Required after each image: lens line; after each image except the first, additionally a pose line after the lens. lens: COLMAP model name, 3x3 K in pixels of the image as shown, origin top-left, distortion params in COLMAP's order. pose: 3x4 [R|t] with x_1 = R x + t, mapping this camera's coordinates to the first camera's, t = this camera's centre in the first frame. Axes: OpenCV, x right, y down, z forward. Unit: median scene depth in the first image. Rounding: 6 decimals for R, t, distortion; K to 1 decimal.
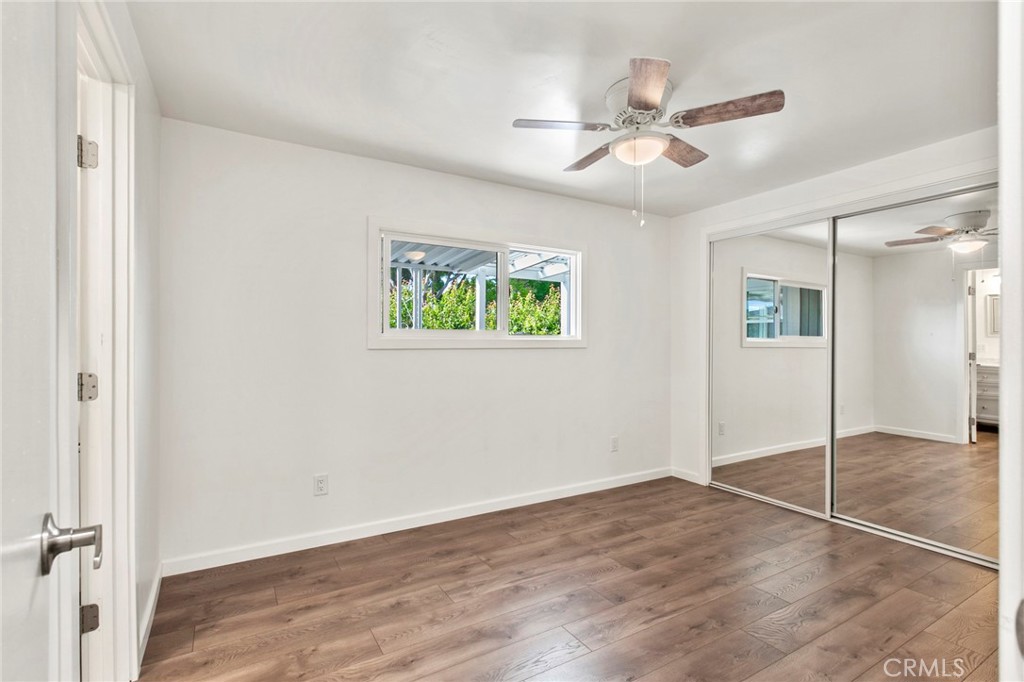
lens RADIAL K [[474.0, 0, 509.0], [0, 474.0, 342.9], [0, 0, 1]] dist [0.002313, -0.001638]
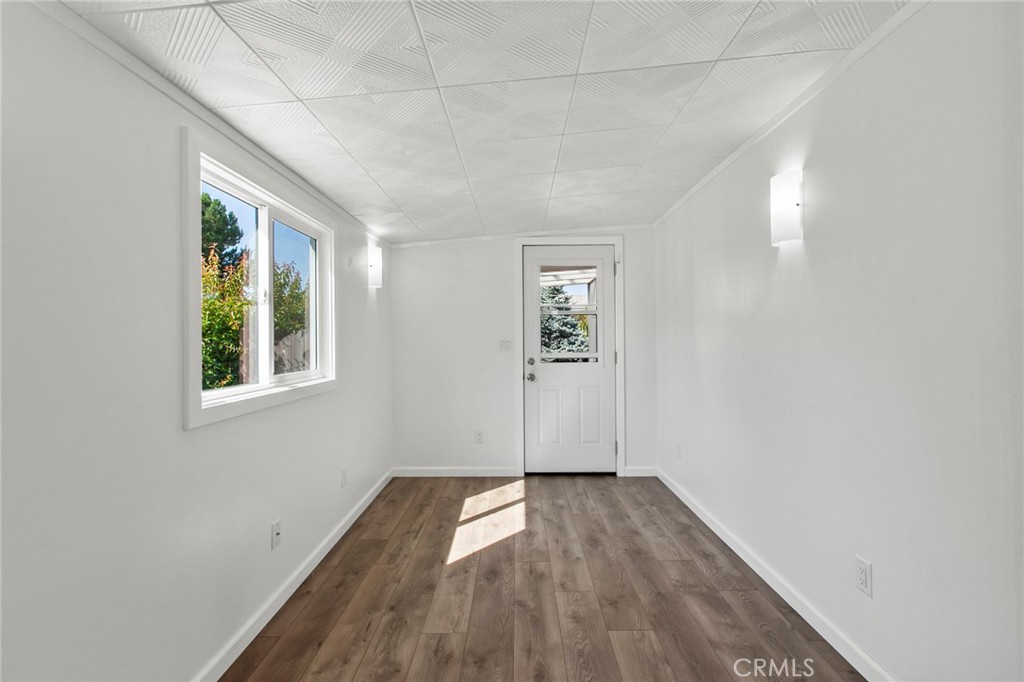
lens RADIAL K [[474.0, 0, 512.6], [0, 474.0, 343.2], [0, 0, 1]] dist [0.002313, -0.001638]
pose [[0.511082, -0.013727, 0.859422, -1.017348], [0.005482, 0.999904, 0.012711, -0.021139], [-0.859515, -0.001785, 0.511108, 0.558550]]
